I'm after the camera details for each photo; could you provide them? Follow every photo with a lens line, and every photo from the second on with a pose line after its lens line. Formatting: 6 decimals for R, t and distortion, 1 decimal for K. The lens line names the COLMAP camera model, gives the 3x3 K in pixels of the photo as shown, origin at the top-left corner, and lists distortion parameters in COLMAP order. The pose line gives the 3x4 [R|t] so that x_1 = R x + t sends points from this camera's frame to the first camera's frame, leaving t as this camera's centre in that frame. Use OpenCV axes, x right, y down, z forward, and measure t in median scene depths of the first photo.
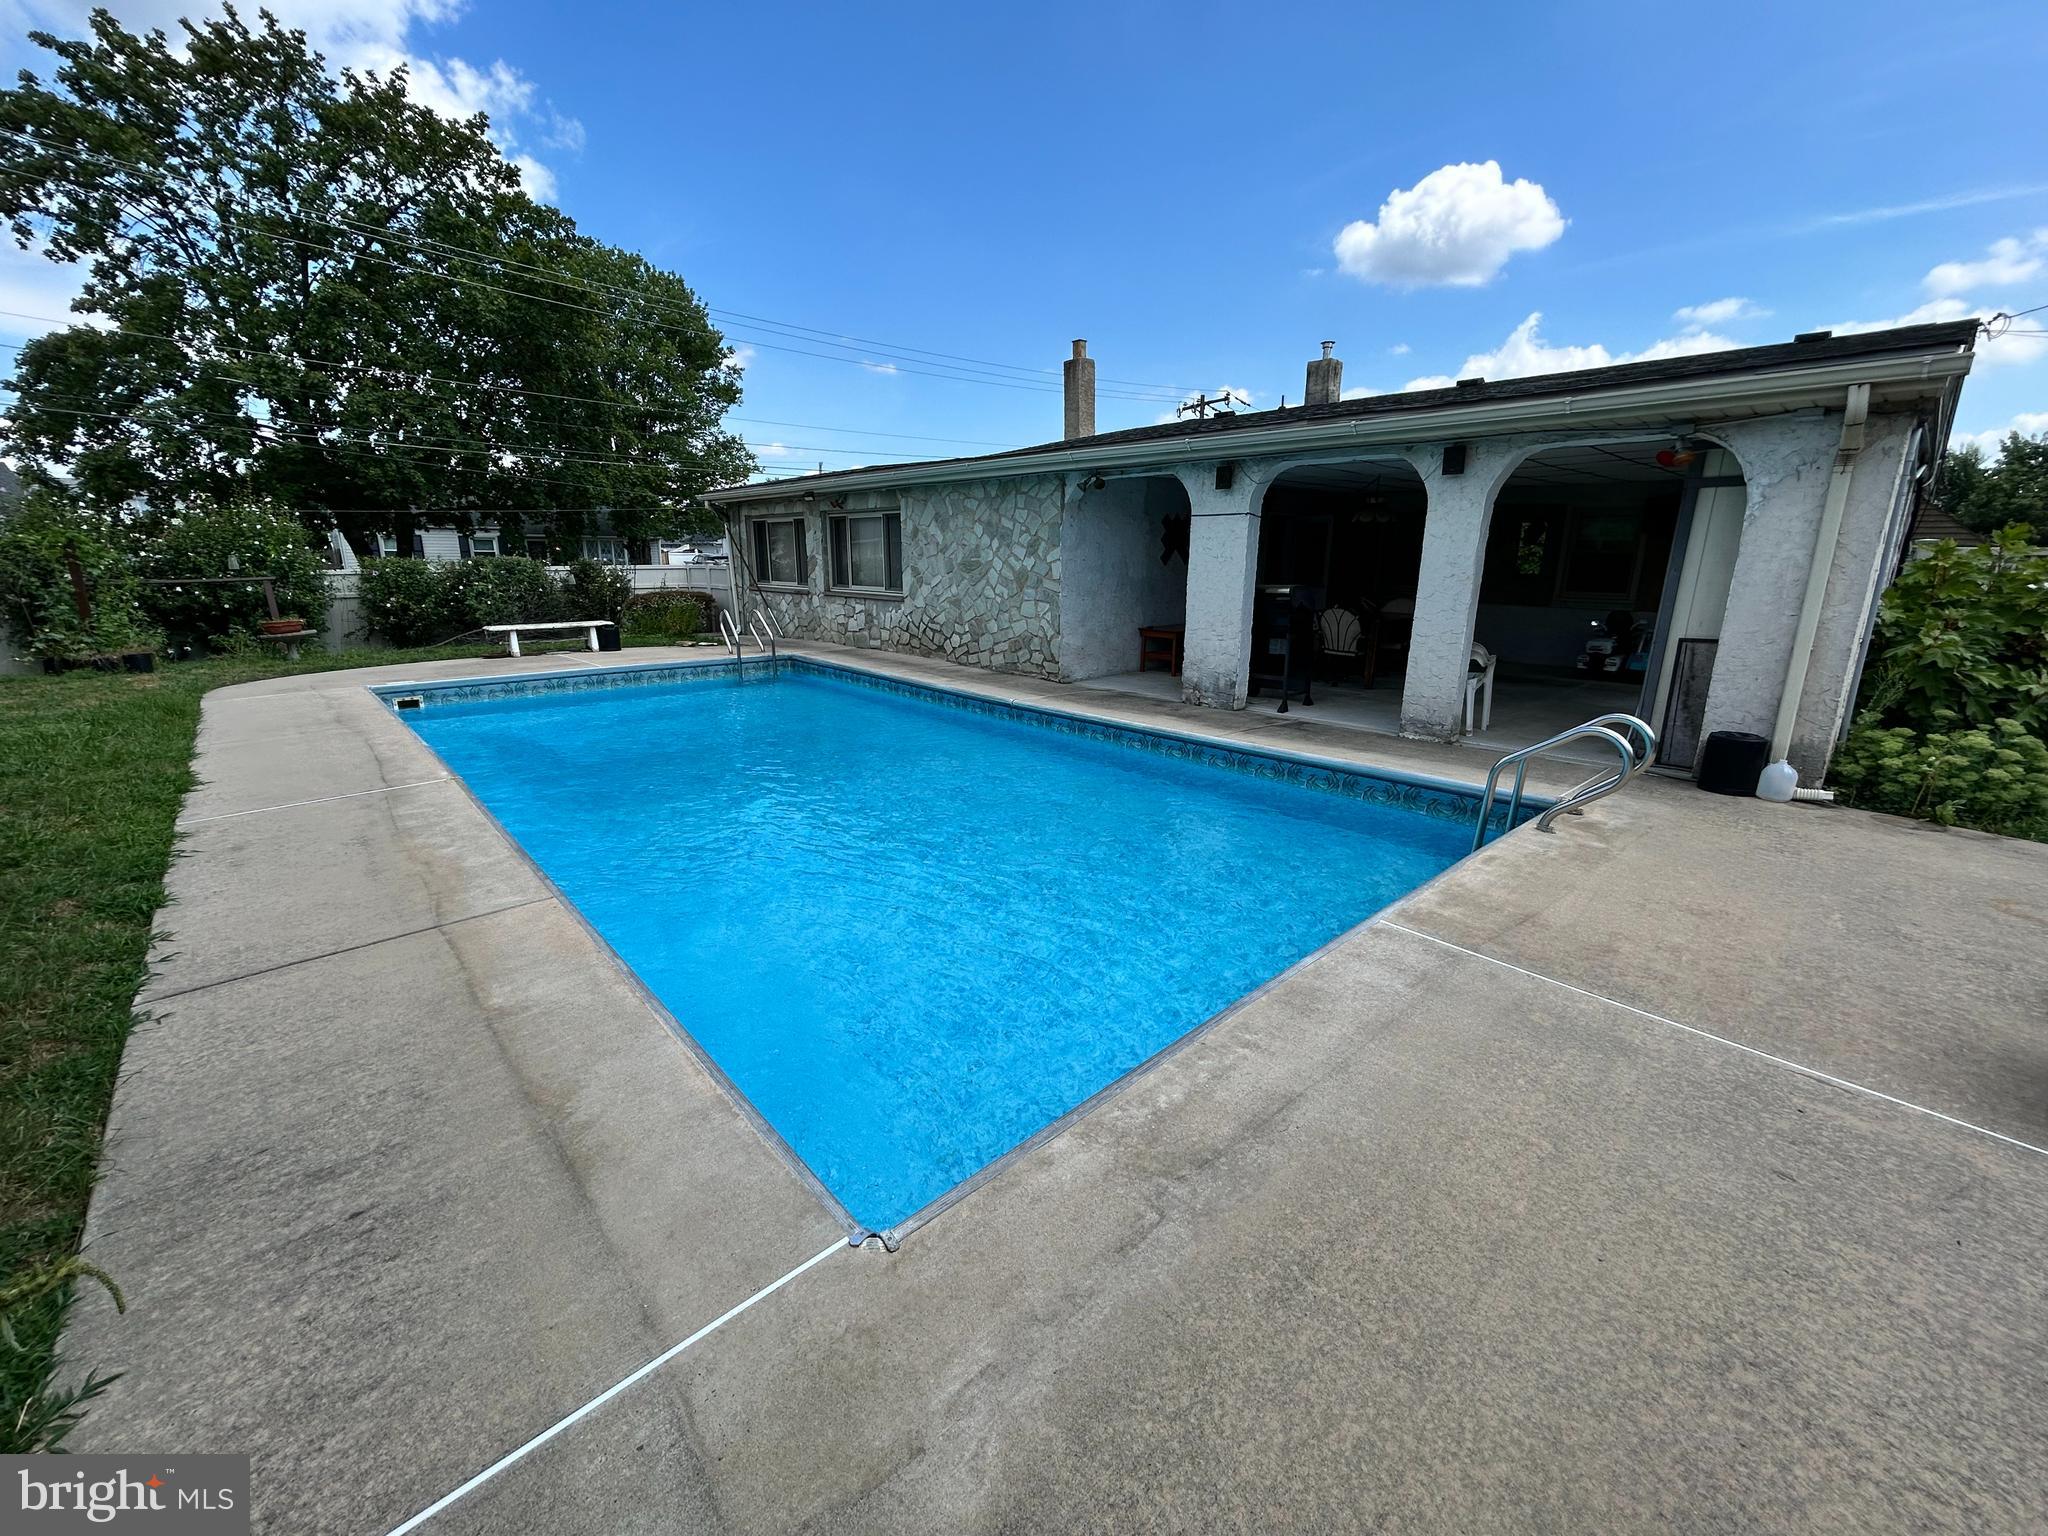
lens RADIAL K [[825.9, 0, 1019.9], [0, 825.9, 757.1], [0, 0, 1]] dist [0.002218, 0.000148]
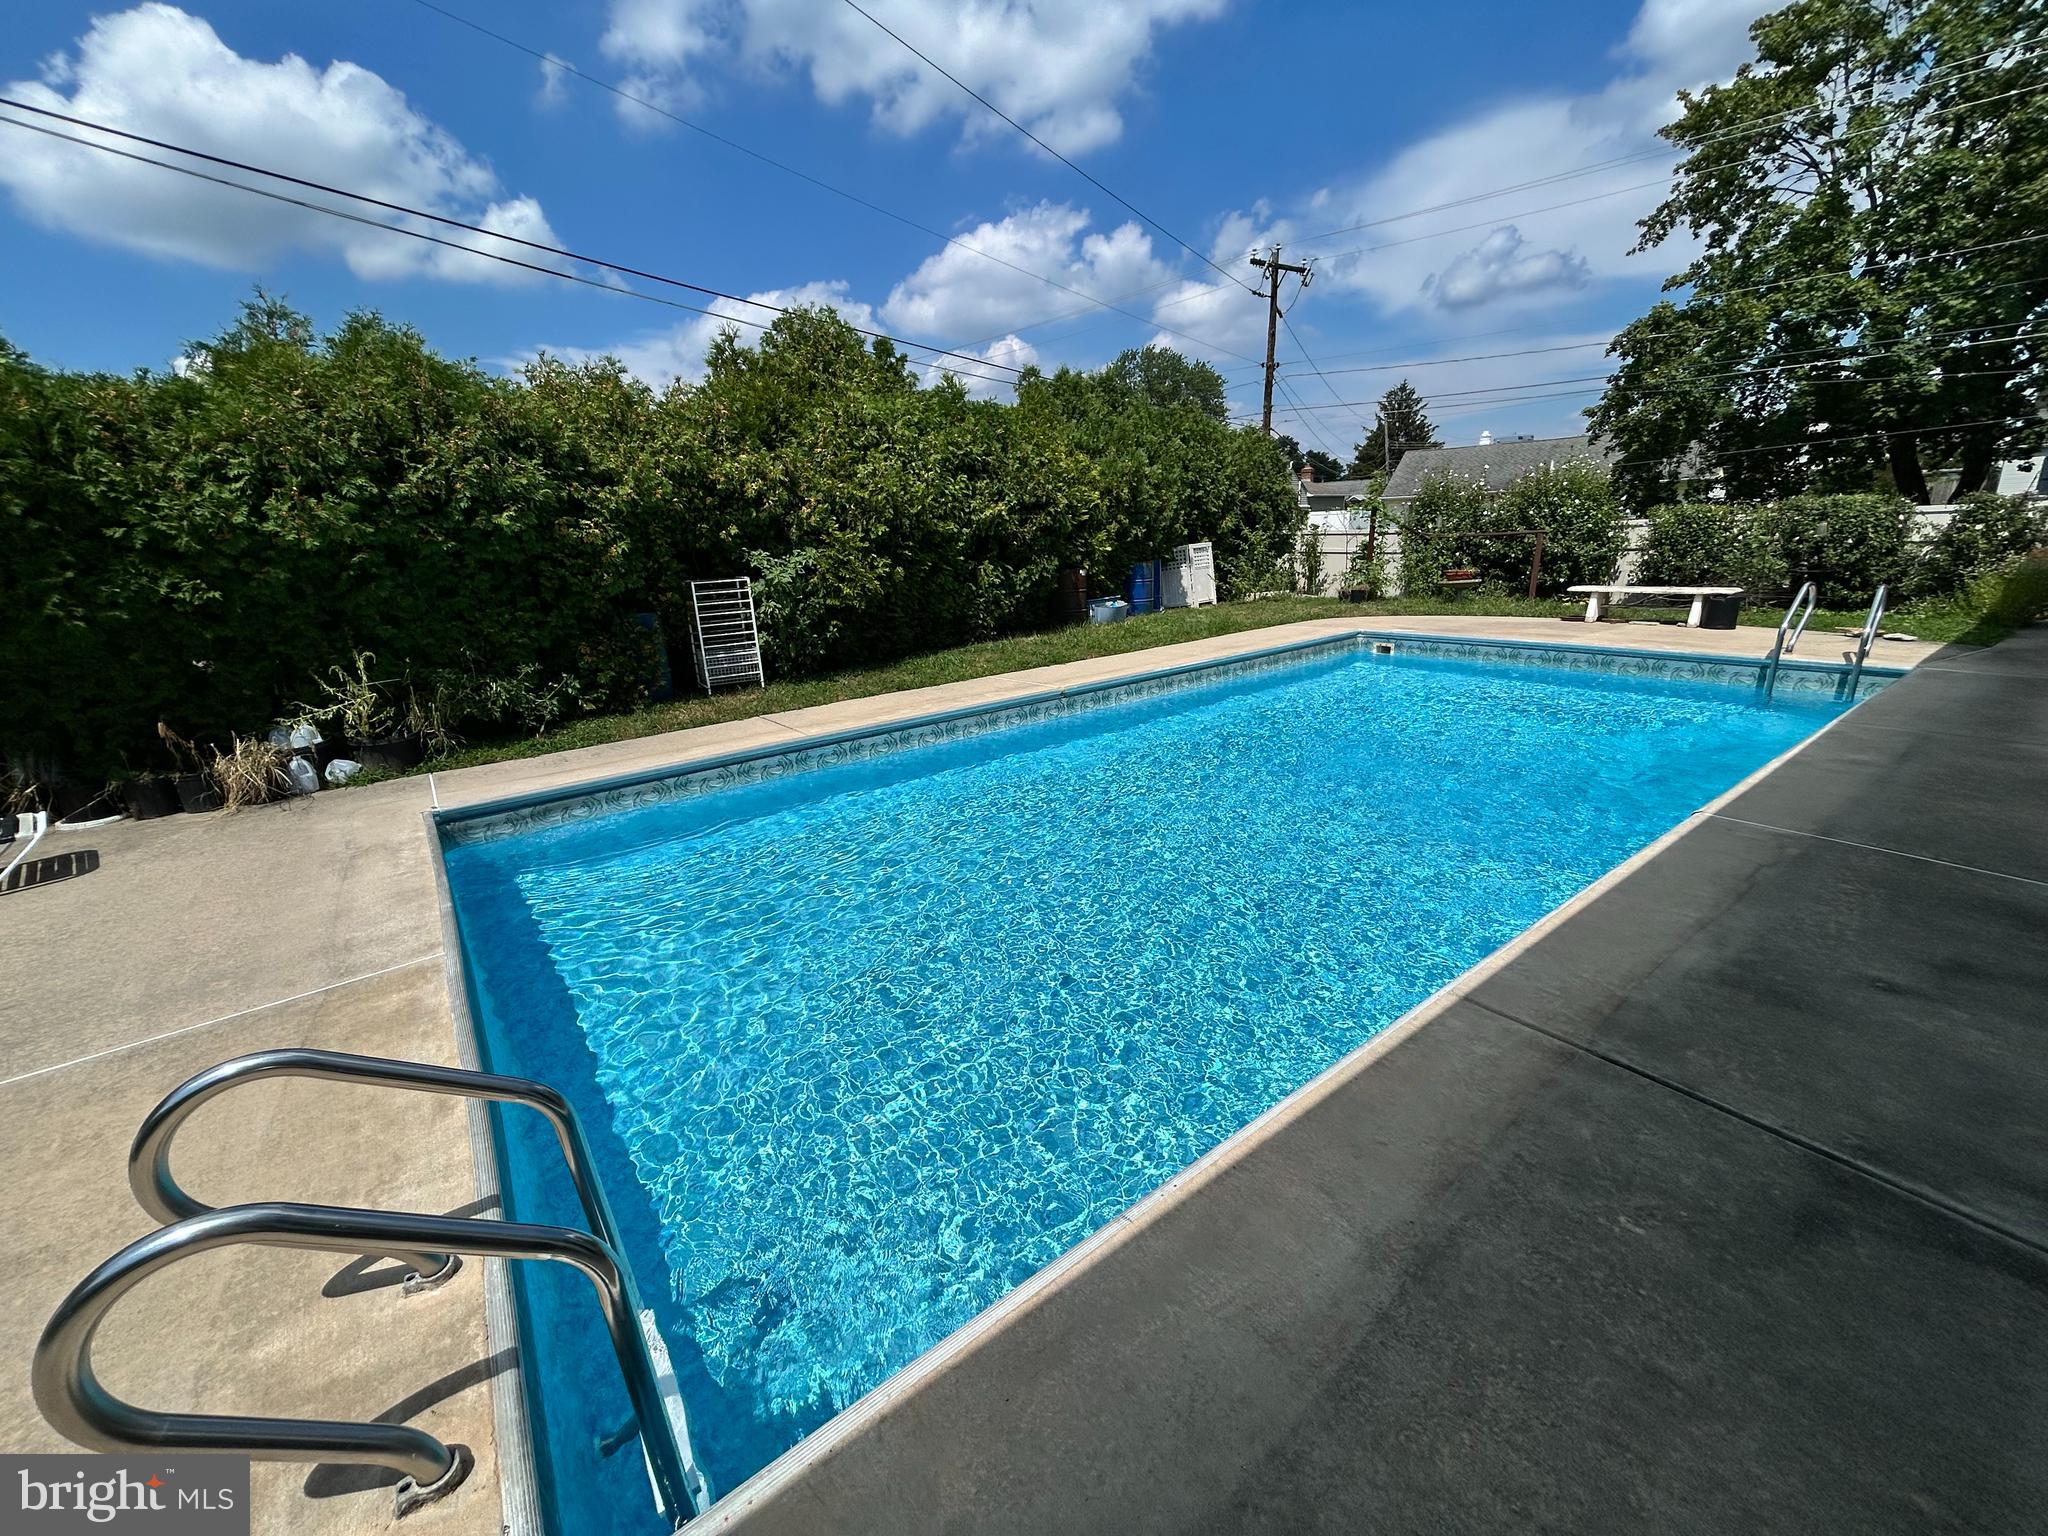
lens RADIAL K [[825.9, 0, 1019.1], [0, 825.9, 757.1], [0, 0, 1]] dist [0.002218, 0.000148]
pose [[-0.106397, 0.262127, -0.959150, 0.412739], [-0.190324, 0.941421, 0.278394, -0.135549], [0.975939, 0.212170, -0.050276, 0.558669]]
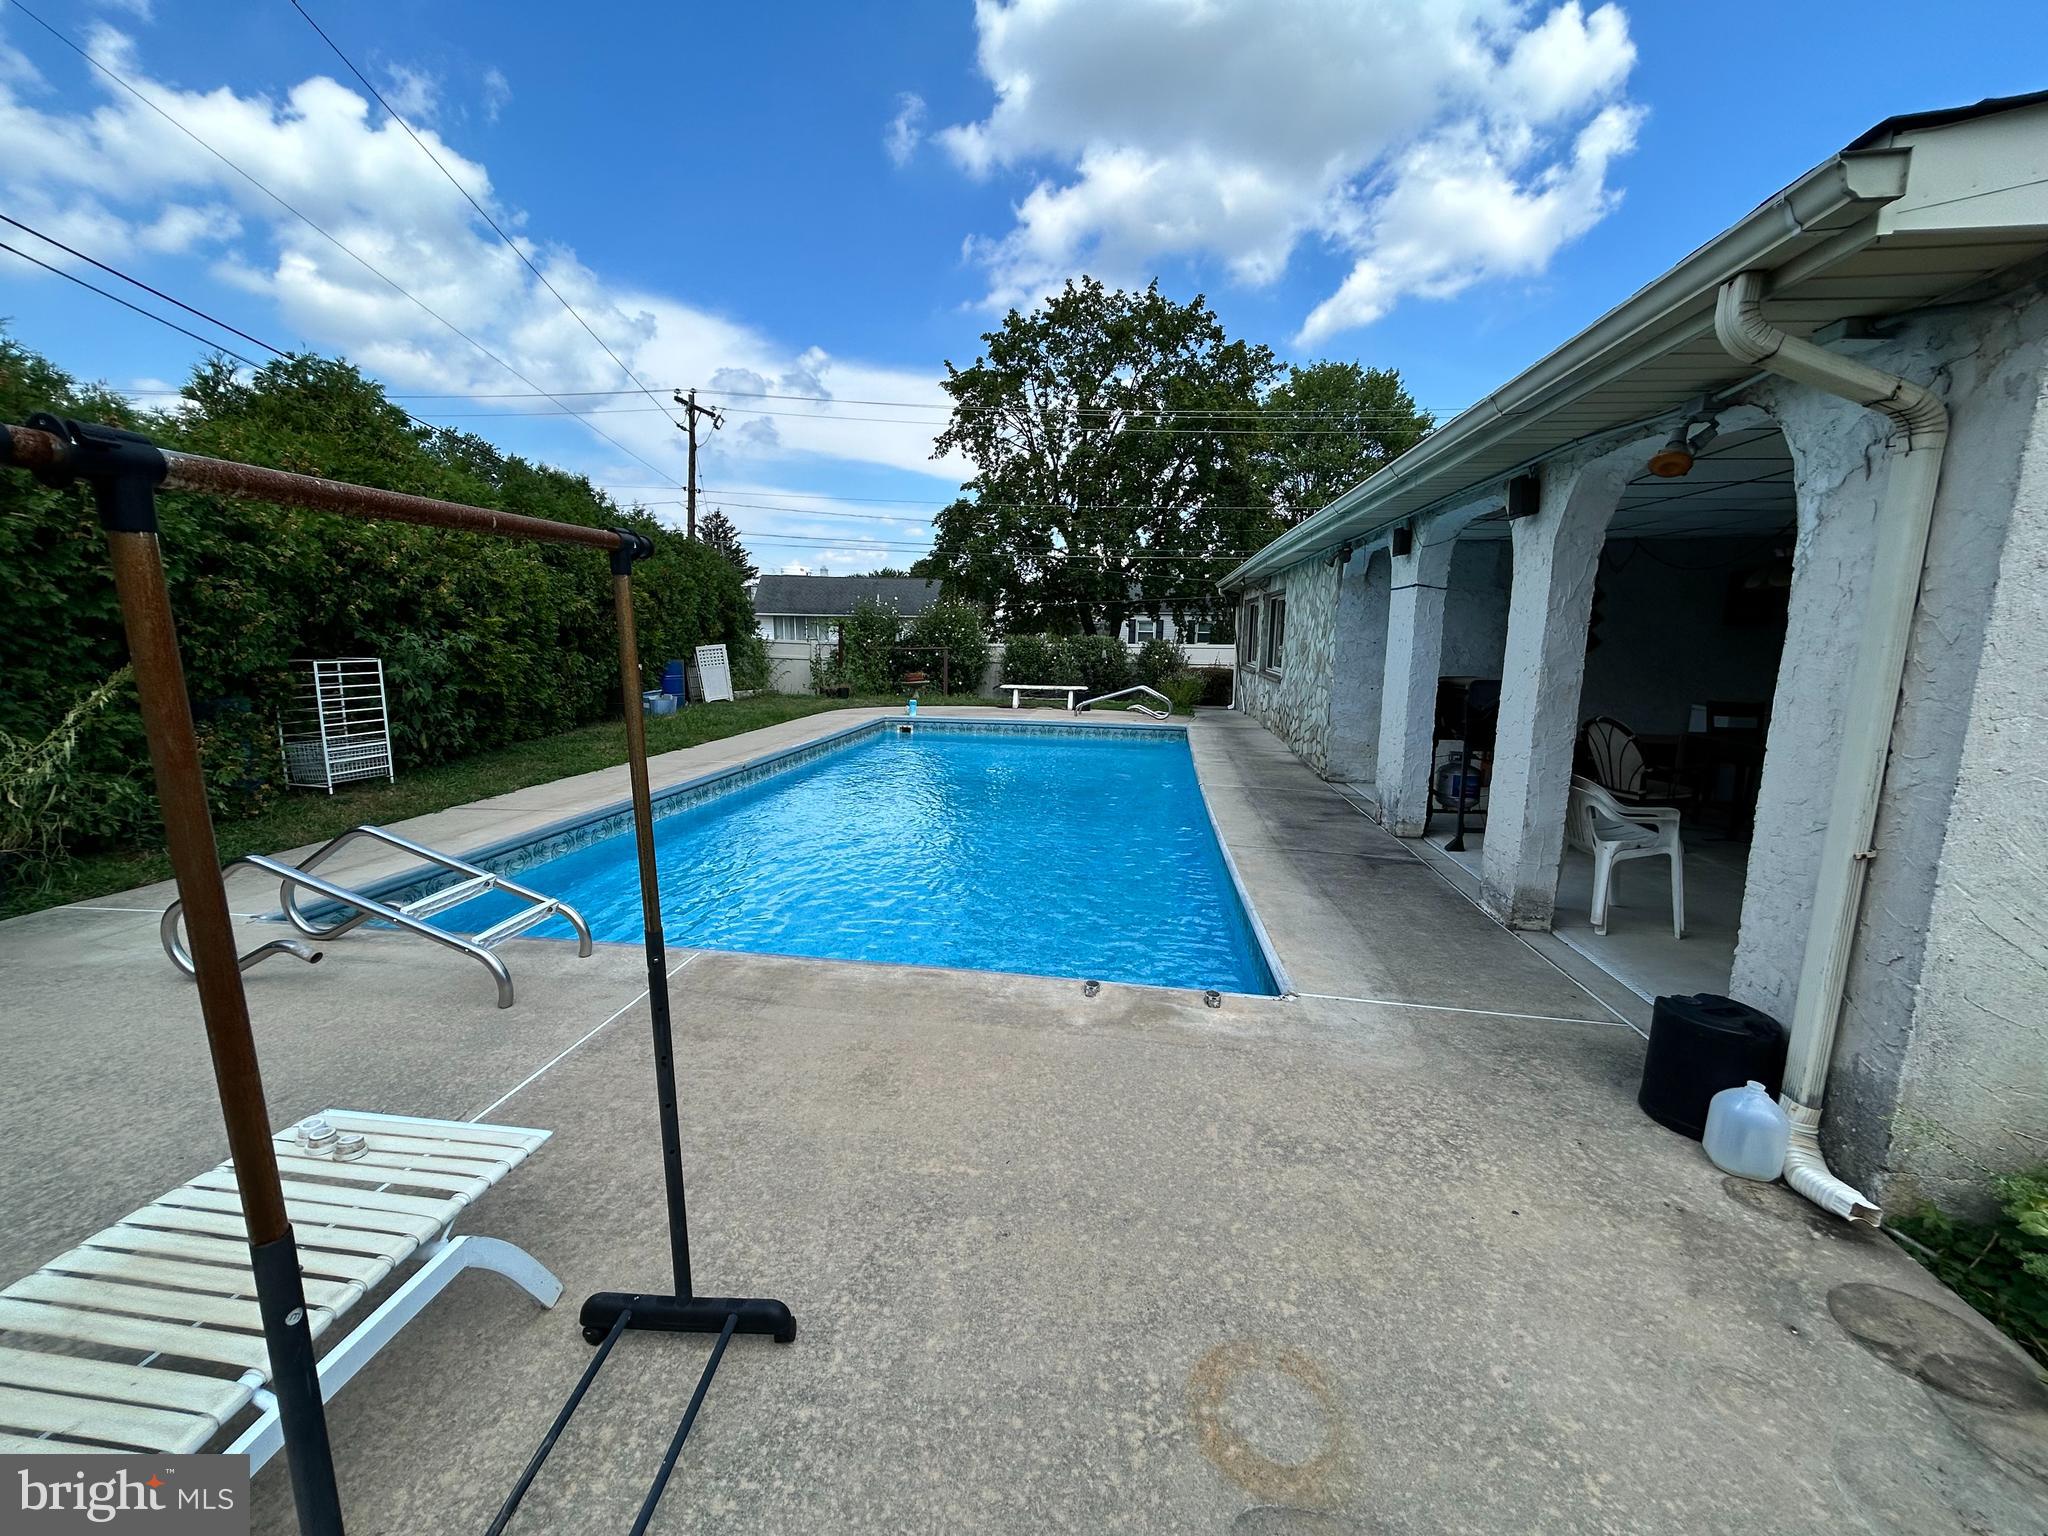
lens RADIAL K [[825.9, 0, 1017.6], [0, 825.9, 761.0], [0, 0, 1]] dist [0.002218, 0.000148]
pose [[0.619781, 0.125999, -0.774594, 0.521233], [-0.197348, 0.980332, 0.001559, -0.047688], [0.759556, 0.151898, 0.632456, 0.198794]]
